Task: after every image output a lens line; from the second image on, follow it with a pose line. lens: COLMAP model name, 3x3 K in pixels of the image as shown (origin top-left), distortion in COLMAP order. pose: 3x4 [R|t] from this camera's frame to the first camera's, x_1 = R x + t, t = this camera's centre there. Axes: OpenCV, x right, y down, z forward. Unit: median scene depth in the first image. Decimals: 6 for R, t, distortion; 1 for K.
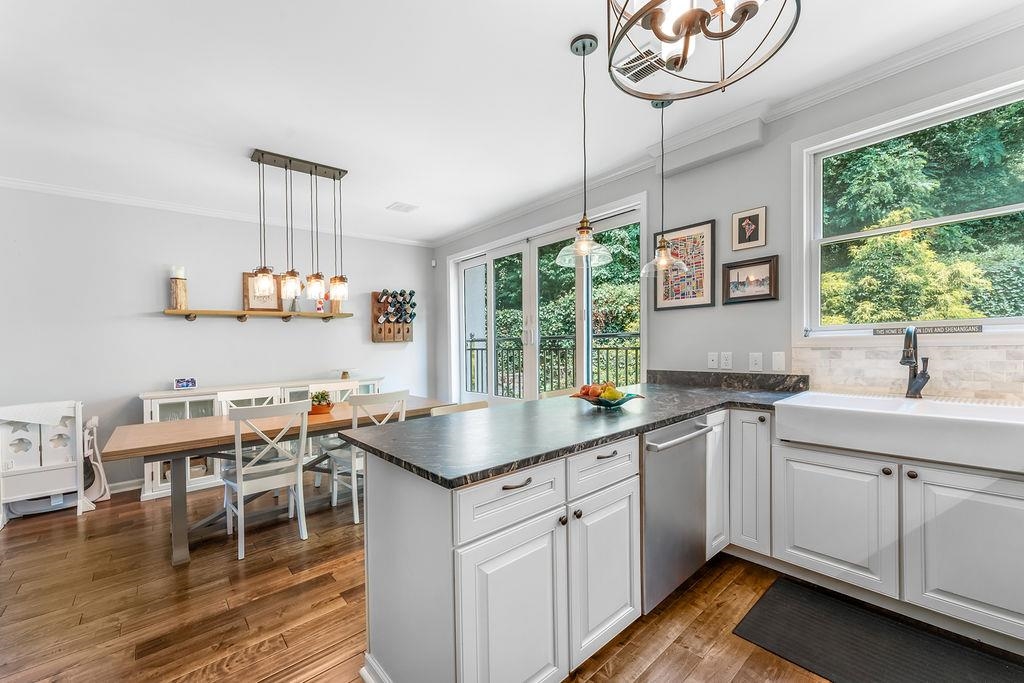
lens RADIAL K [[422.3, 0, 525.3], [0, 422.3, 342.2], [0, 0, 1]] dist [0.003637, -0.001898]
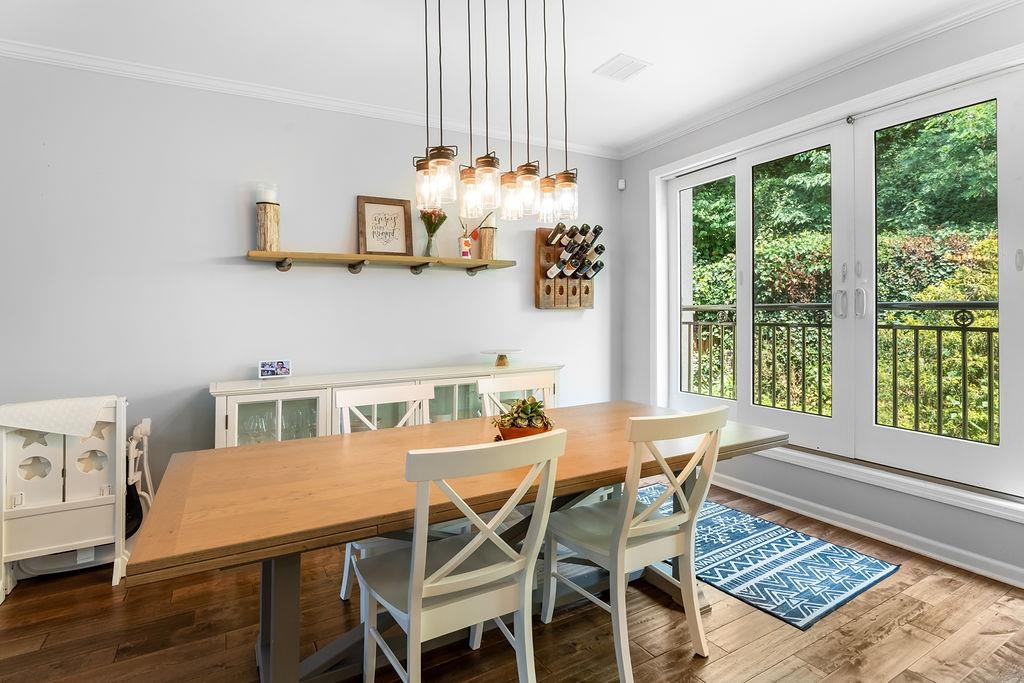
lens RADIAL K [[563.5, 0, 556.6], [0, 563.5, 296.5], [0, 0, 1]] dist [0.013990, -0.002402]
pose [[0.983939, 0.011287, -0.178146, -0.225752], [-0.016998, 0.999388, -0.030563, 0.008583], [0.177692, 0.033101, 0.983529, 0.228914]]
